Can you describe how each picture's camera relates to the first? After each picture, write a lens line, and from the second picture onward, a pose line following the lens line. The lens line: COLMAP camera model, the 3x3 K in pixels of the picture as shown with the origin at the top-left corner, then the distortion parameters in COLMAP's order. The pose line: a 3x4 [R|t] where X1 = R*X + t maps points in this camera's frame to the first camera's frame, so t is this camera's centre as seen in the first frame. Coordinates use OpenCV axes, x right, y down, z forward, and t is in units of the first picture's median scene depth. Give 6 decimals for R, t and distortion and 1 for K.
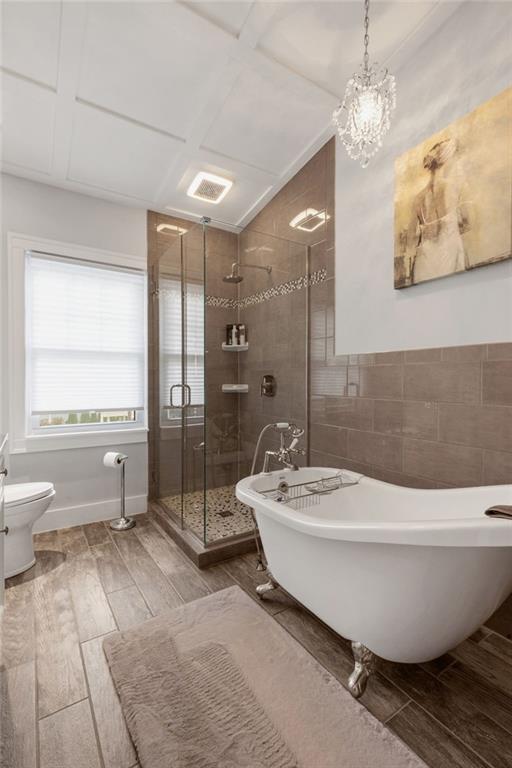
lens RADIAL K [[353.0, 0, 256.4], [0, 353.0, 383.8], [0, 0, 1]] dist [0.001244, -0.000541]
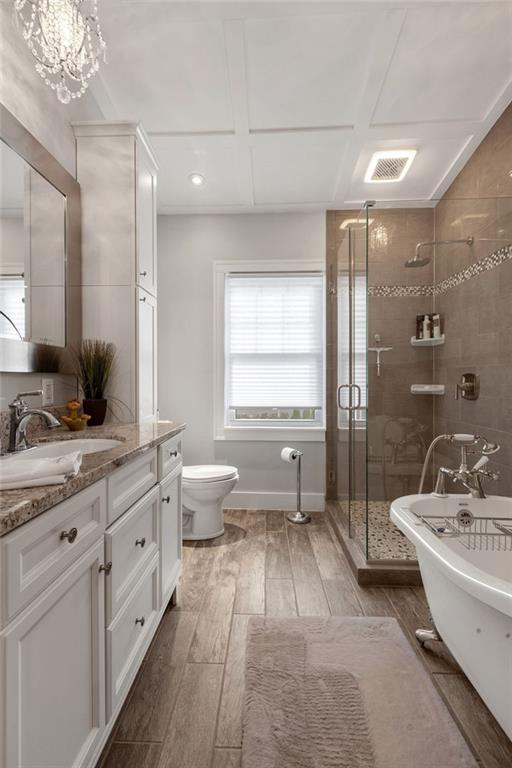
lens RADIAL K [[353.0, 0, 251.5], [0, 353.0, 382.5], [0, 0, 1]] dist [0.001244, -0.000541]
pose [[0.806499, 0.001351, -0.591233, 0.137604], [-0.003226, 0.999993, -0.002115, -0.000603], [0.591226, 0.003613, 0.806498, 0.078808]]
